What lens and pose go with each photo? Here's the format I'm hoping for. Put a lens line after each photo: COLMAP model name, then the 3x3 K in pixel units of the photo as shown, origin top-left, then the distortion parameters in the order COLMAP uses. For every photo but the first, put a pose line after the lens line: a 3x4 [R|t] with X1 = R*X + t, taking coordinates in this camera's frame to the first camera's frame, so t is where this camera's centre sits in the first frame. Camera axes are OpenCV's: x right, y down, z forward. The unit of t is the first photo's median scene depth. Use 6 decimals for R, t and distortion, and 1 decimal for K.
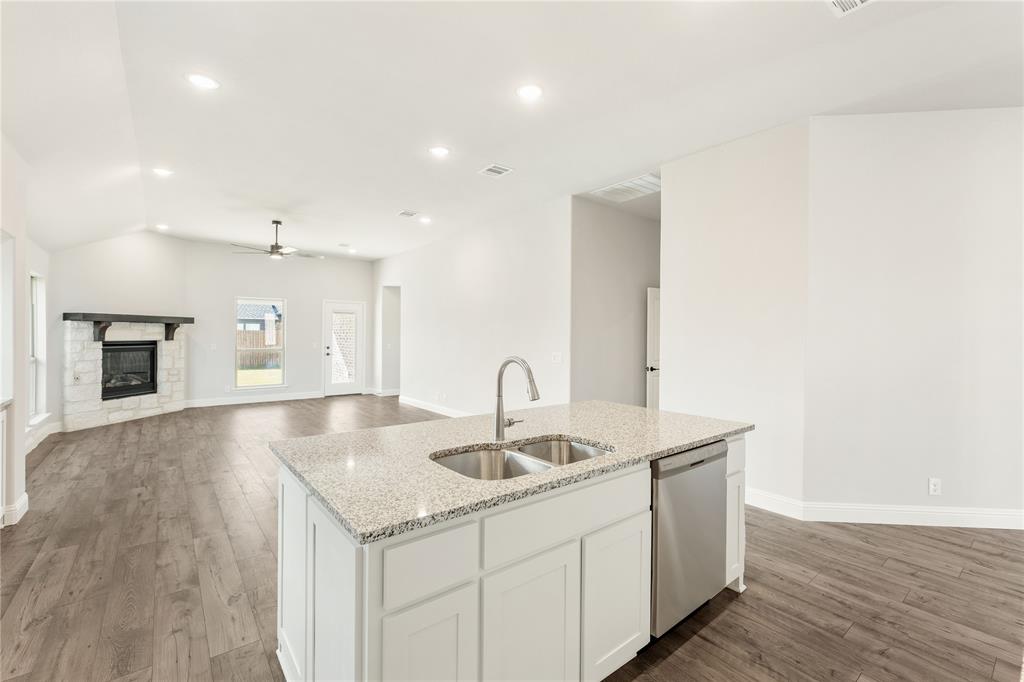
lens RADIAL K [[428.4, 0, 509.1], [0, 428.4, 341.9], [0, 0, 1]] dist [0.006197, -0.003082]
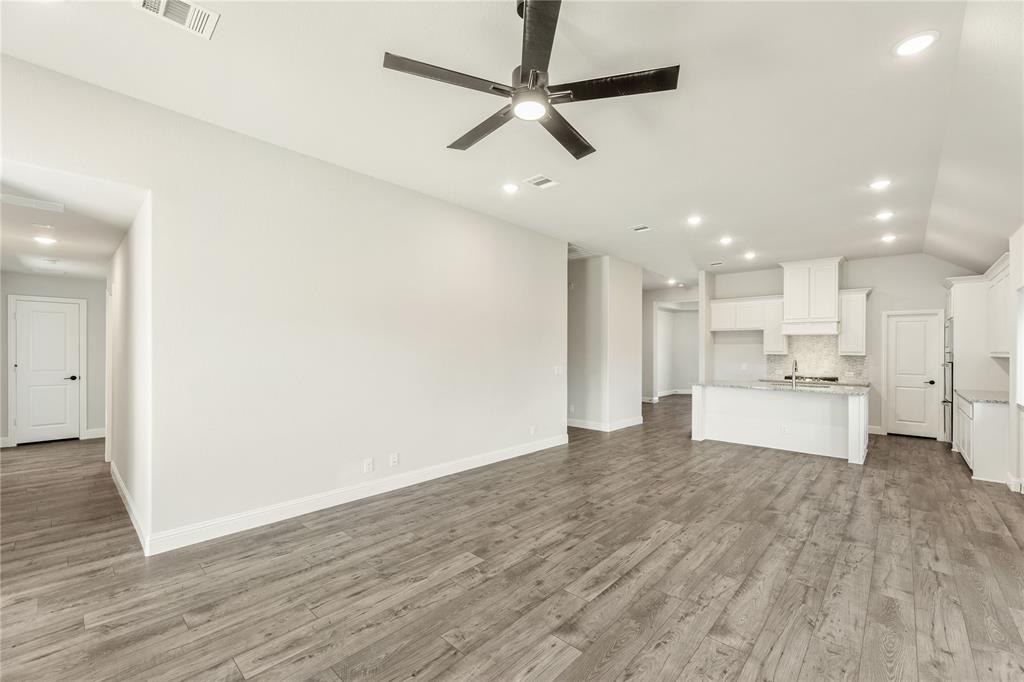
lens RADIAL K [[421.2, 0, 514.1], [0, 421.2, 349.8], [0, 0, 1]] dist [0.001353, -0.000758]
pose [[-0.146433, -0.007520, 0.989192, -0.837706], [0.006847, 0.999939, 0.008615, -0.025434], [-0.989197, 0.008035, -0.146373, 1.042740]]
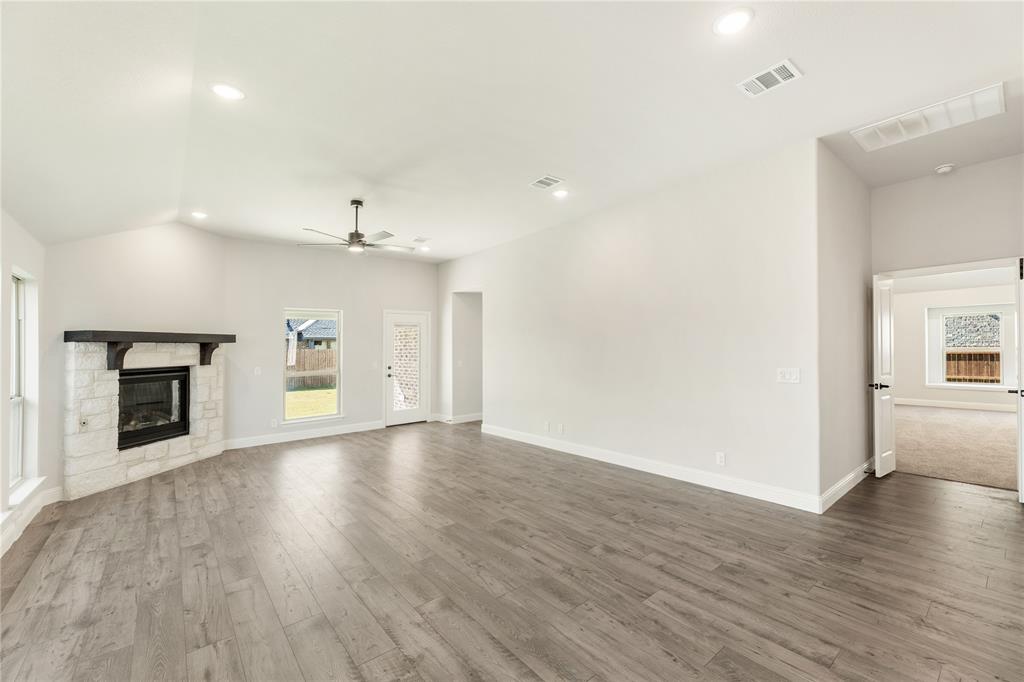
lens RADIAL K [[421.2, 0, 518.8], [0, 421.2, 340.2], [0, 0, 1]] dist [0.001353, -0.000758]
pose [[0.999513, -0.027759, 0.014244, -0.268182], [0.028216, 0.999058, -0.032962, -0.007857], [-0.013316, 0.033348, 0.999355, 0.264971]]
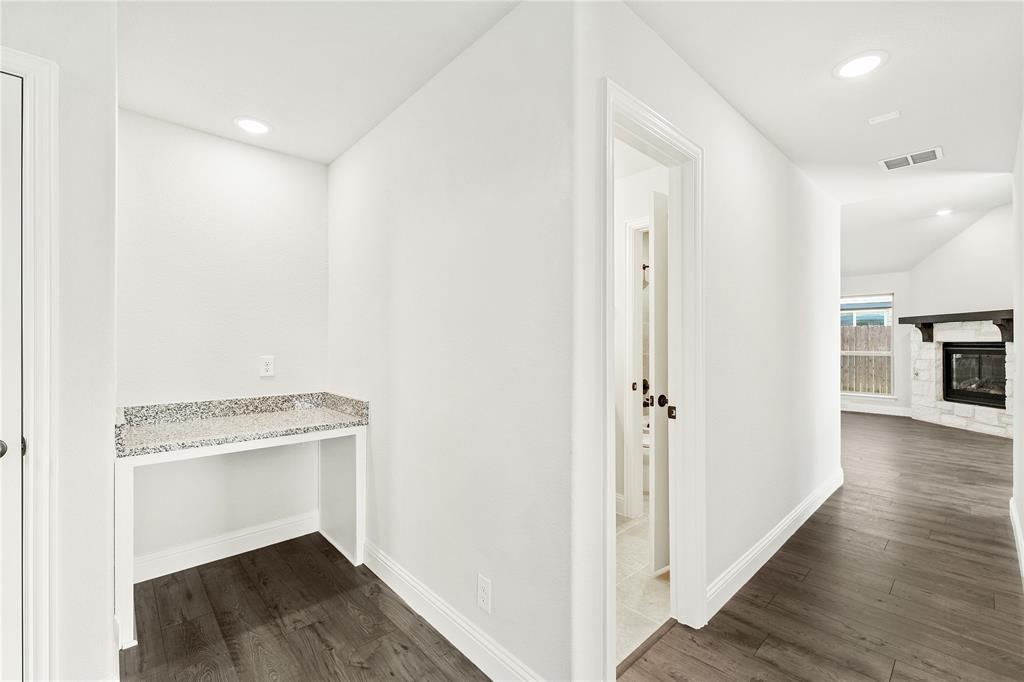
lens RADIAL K [[428.4, 0, 532.5], [0, 428.4, 342.8], [0, 0, 1]] dist [0.006197, -0.003082]
pose [[-0.995528, -0.003051, -0.094421, 0.113115], [-0.004459, 0.999882, 0.014714, -0.009879], [0.094365, 0.015069, -0.995424, 1.879520]]
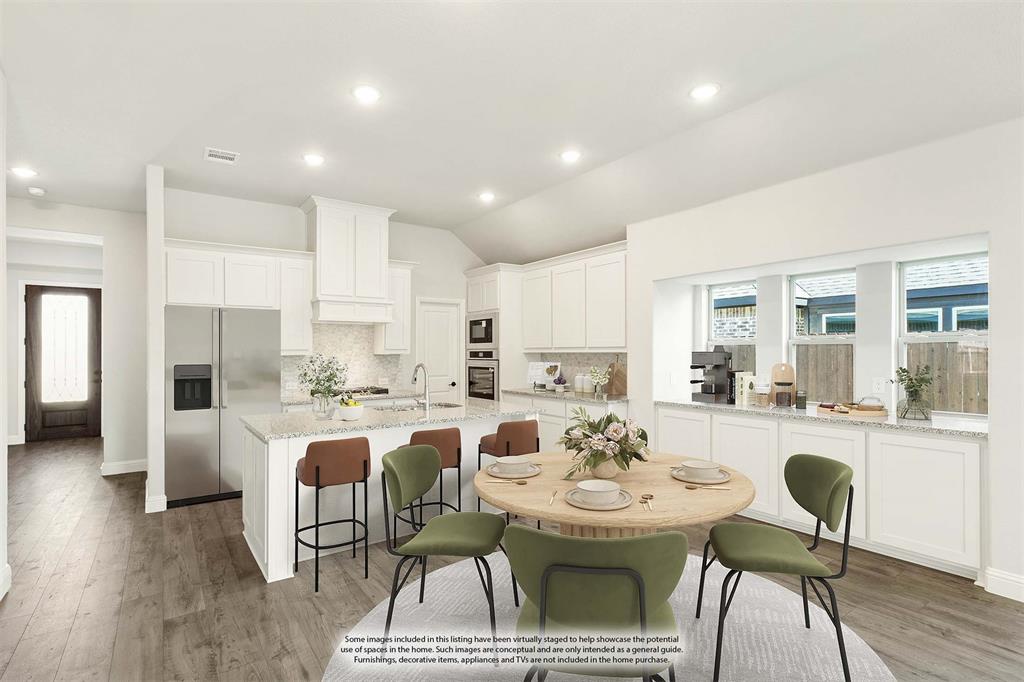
lens RADIAL K [[498.3, 0, 516.3], [0, 498.3, 344.2], [0, 0, 1]] dist [0.004738, -0.000917]
pose [[-0.998514, 0.000801, 0.054489, -0.153398], [0.001030, 0.999991, 0.004165, -0.017540], [-0.054485, 0.004215, -0.998506, 0.914585]]
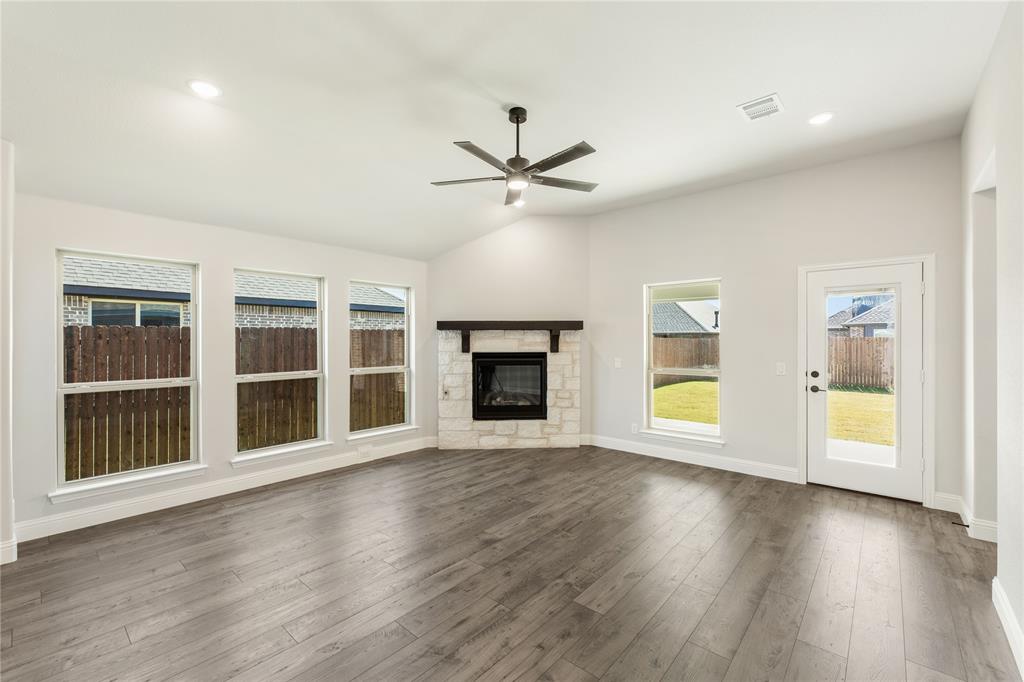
lens RADIAL K [[428.4, 0, 509.6], [0, 428.4, 343.1], [0, 0, 1]] dist [0.006197, -0.003082]
pose [[0.171242, -0.001853, -0.985227, -0.075019], [-0.013575, 0.999899, -0.004240, -0.017188], [0.985136, 0.014101, 0.171199, 0.896714]]
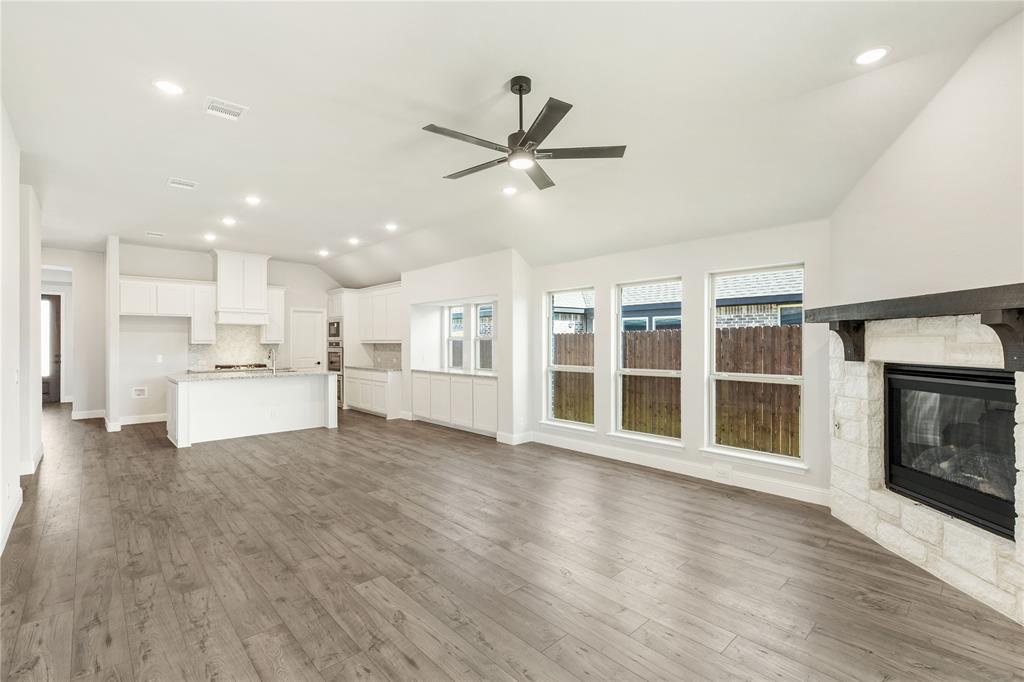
lens RADIAL K [[458.2, 0, 521.3], [0, 458.2, 341.5], [0, 0, 1]] dist [-0.002030, 0.000352]
pose [[-0.996419, -0.005990, -0.084340, -0.501628], [-0.007283, 0.999860, 0.015035, -0.027858], [0.084238, 0.015596, -0.996324, 1.431334]]
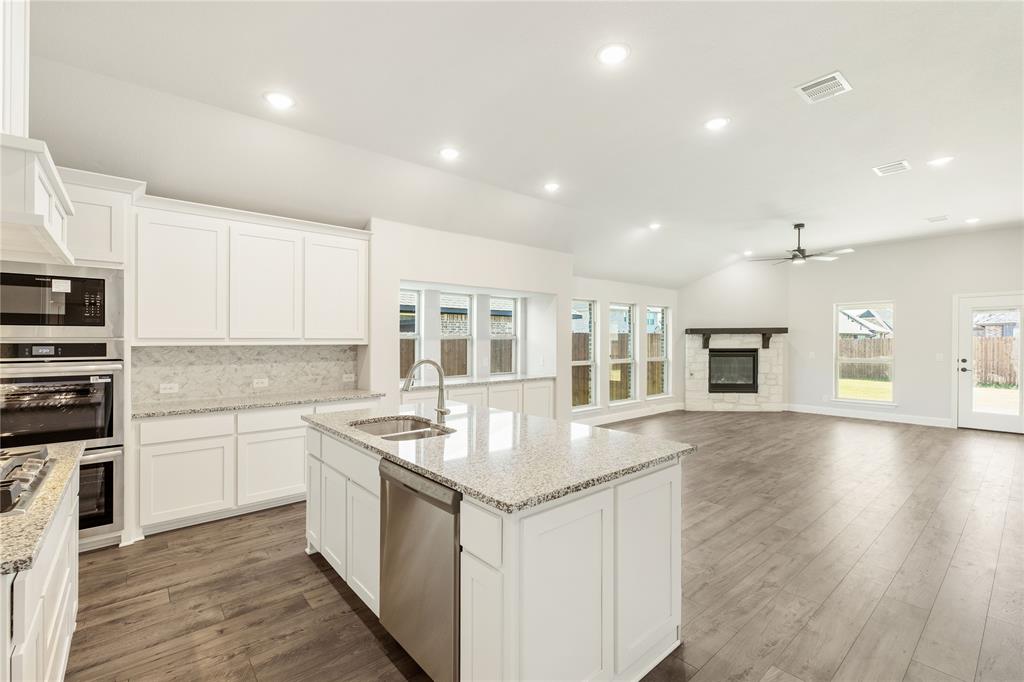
lens RADIAL K [[428.4, 0, 520.3], [0, 428.4, 346.6], [0, 0, 1]] dist [0.006197, -0.003082]
pose [[0.023398, 0.003004, -0.999722, 0.388534], [-0.013421, 0.999906, 0.002690, -0.003418], [0.999636, 0.013354, 0.023436, 0.356109]]
